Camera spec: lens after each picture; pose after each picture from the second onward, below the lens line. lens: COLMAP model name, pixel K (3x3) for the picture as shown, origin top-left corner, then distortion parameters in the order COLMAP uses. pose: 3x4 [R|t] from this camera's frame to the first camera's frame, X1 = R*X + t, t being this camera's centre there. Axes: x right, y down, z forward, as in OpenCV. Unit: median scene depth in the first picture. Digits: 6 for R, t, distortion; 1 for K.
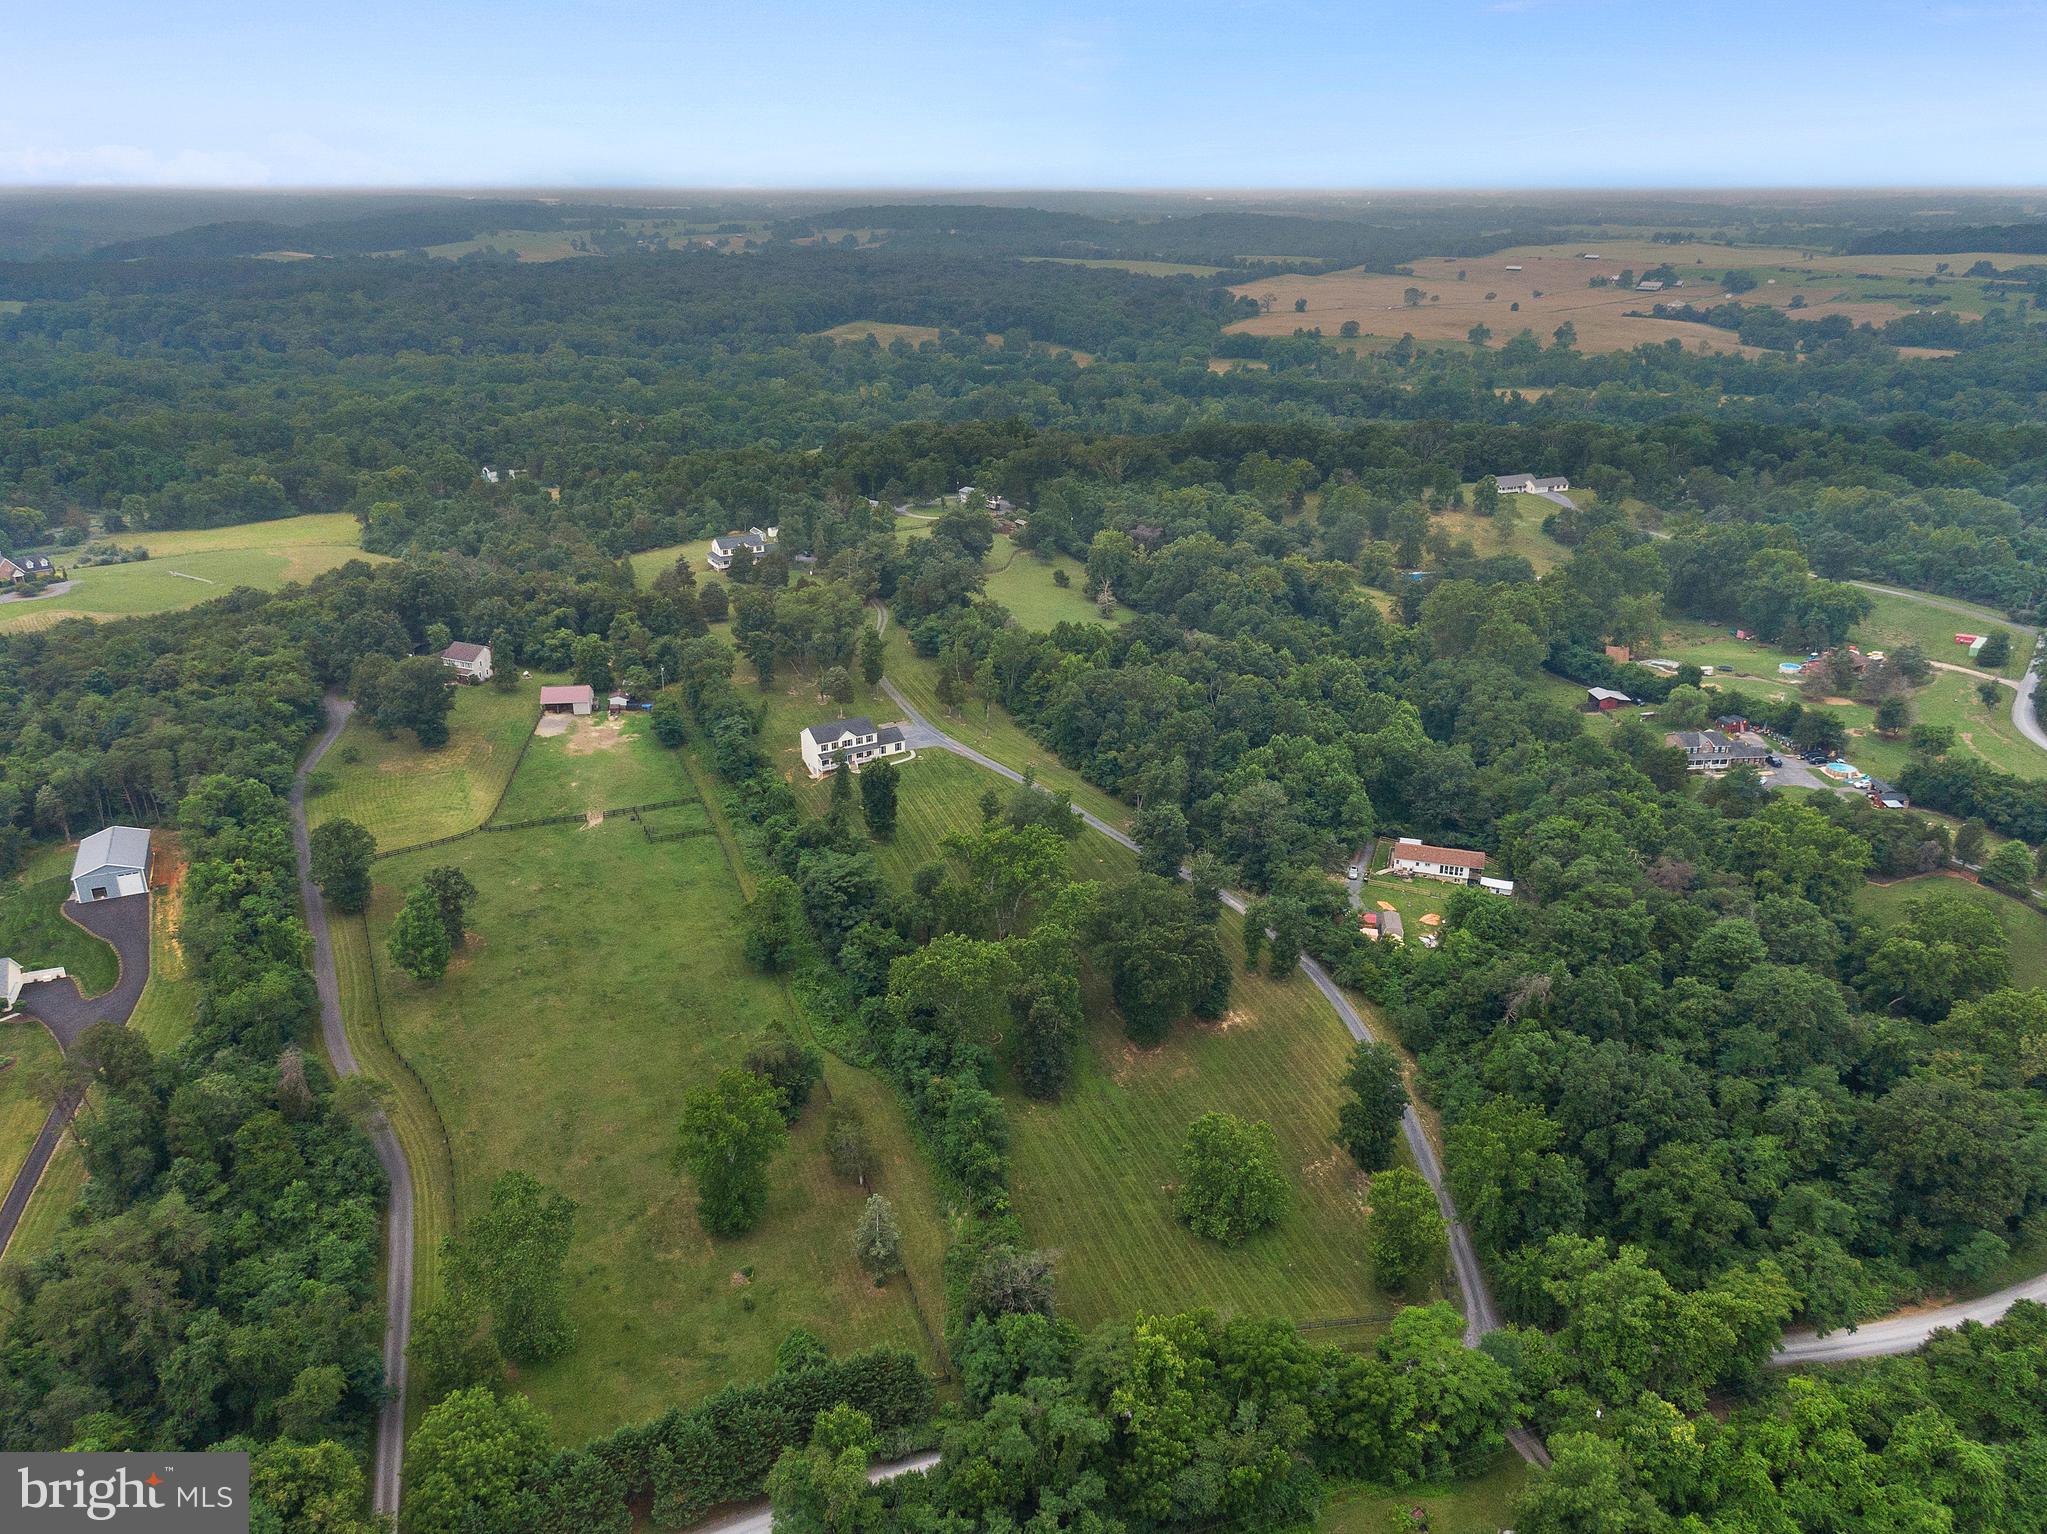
lens RADIAL K [[1432.6, 0, 1027.9], [0, 1432.6, 768.0], [0, 0, 1]] dist [-0.000721, -0.003909]
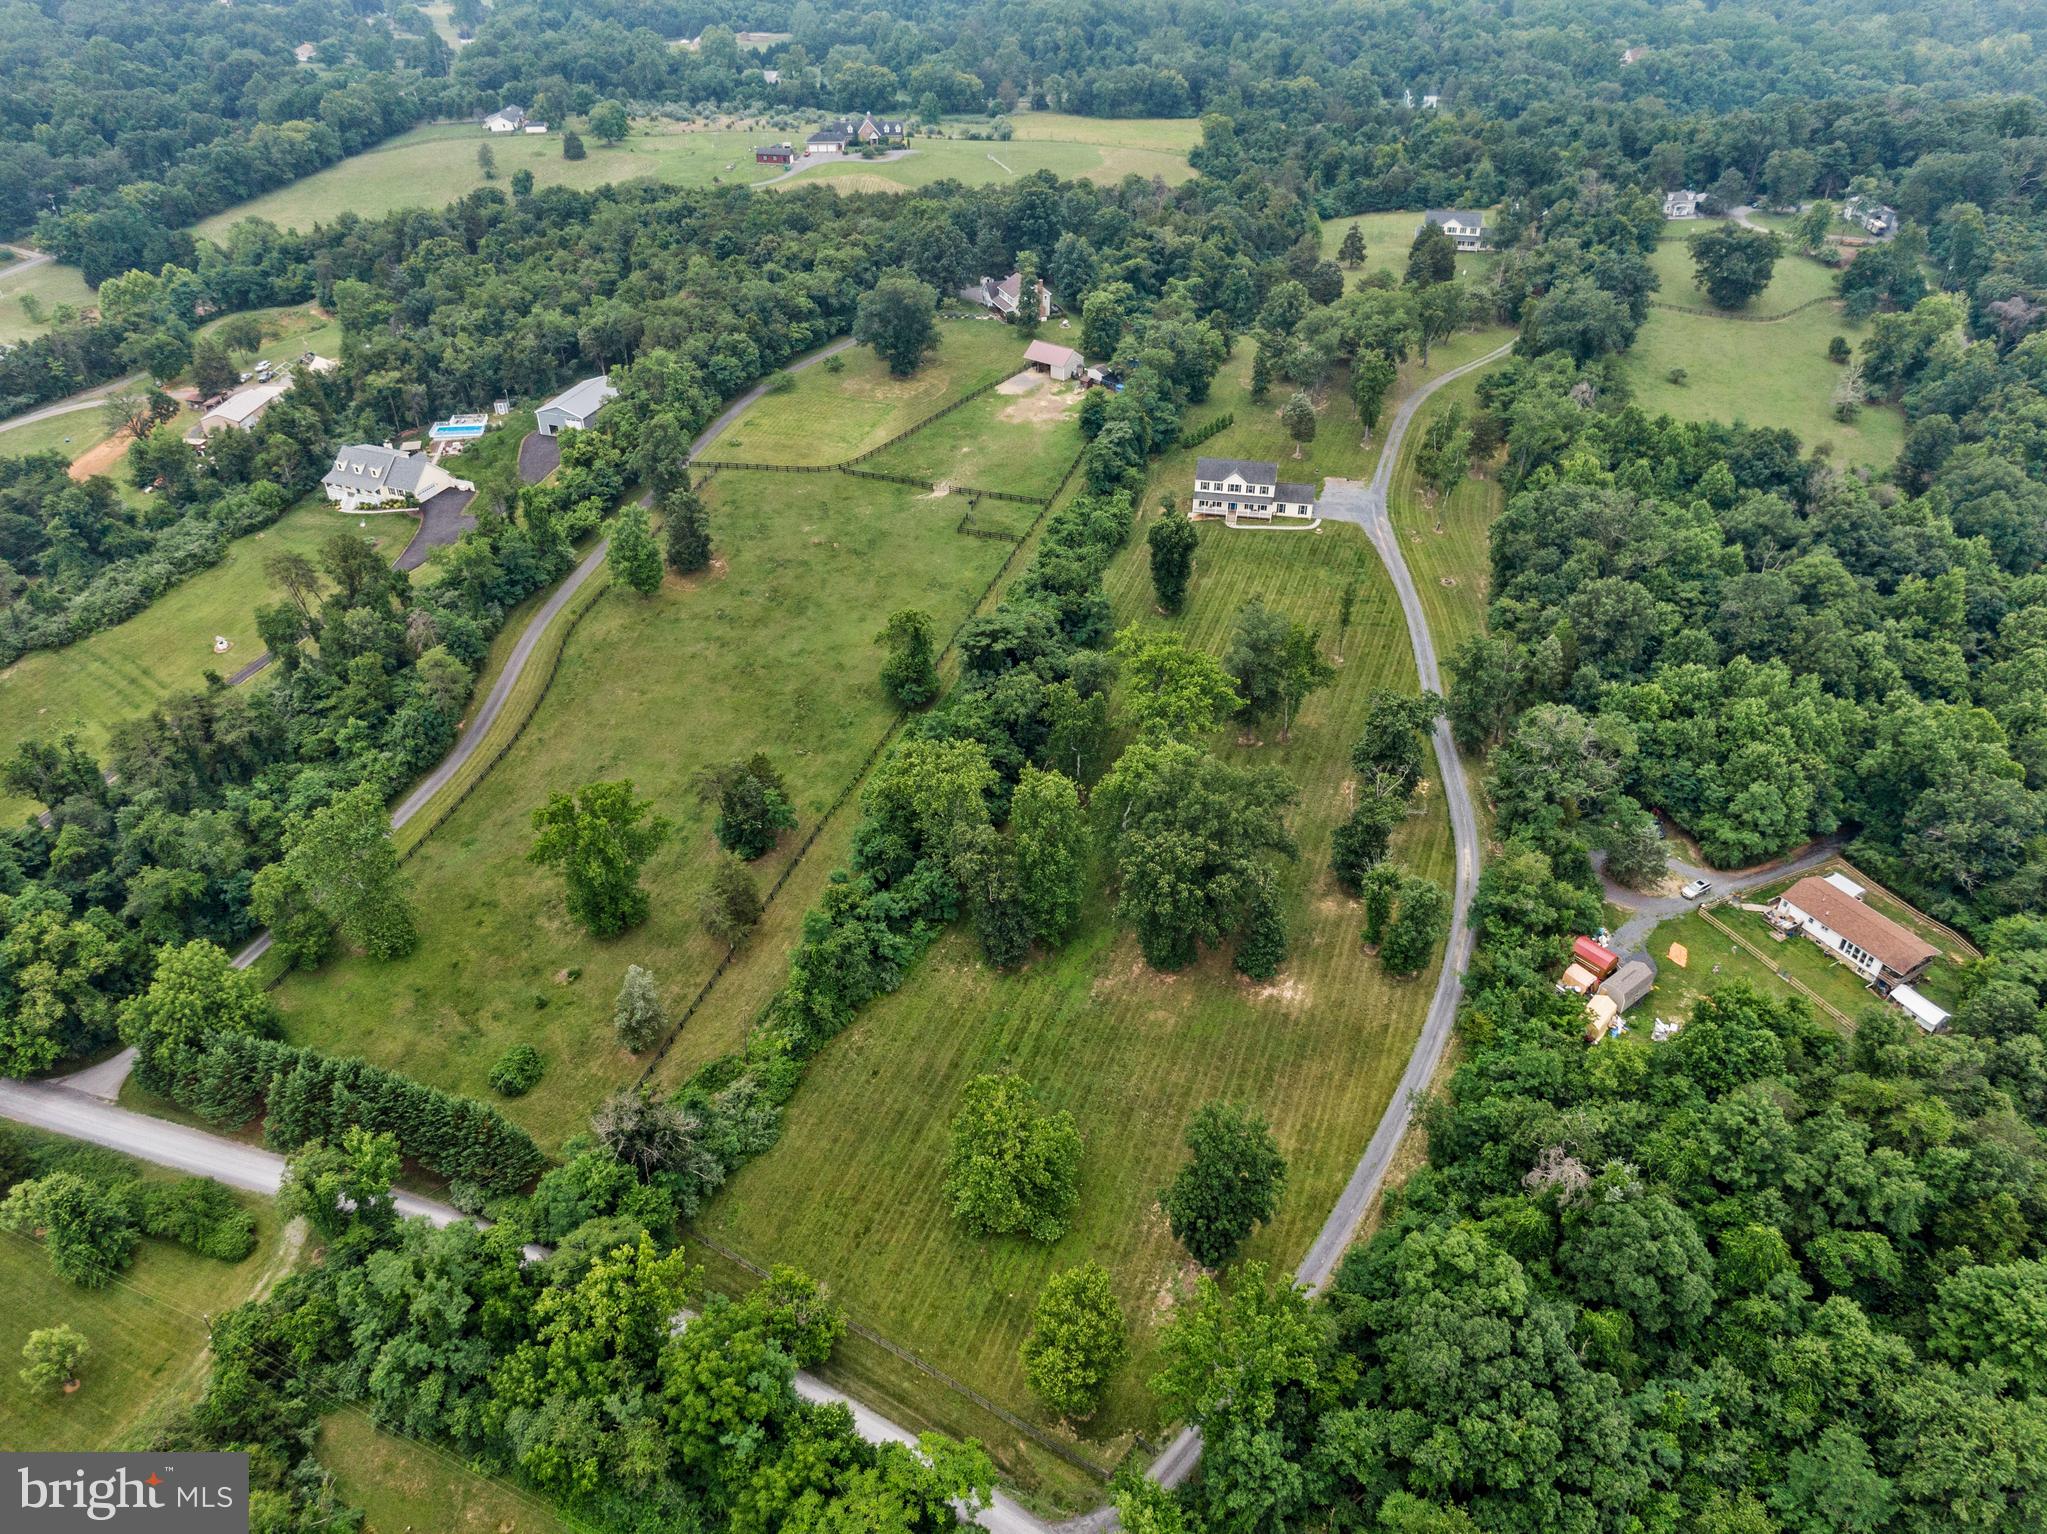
lens RADIAL K [[1429.2, 0, 1089.7], [0, 1429.2, 760.7], [0, 0, 1]] dist [0.073464, -0.107705]
pose [[0.733416, 0.383751, -0.561102, 0.332746], [-0.249157, 0.919728, 0.303351, -0.100725], [0.632472, -0.082680, 0.770158, 0.281520]]
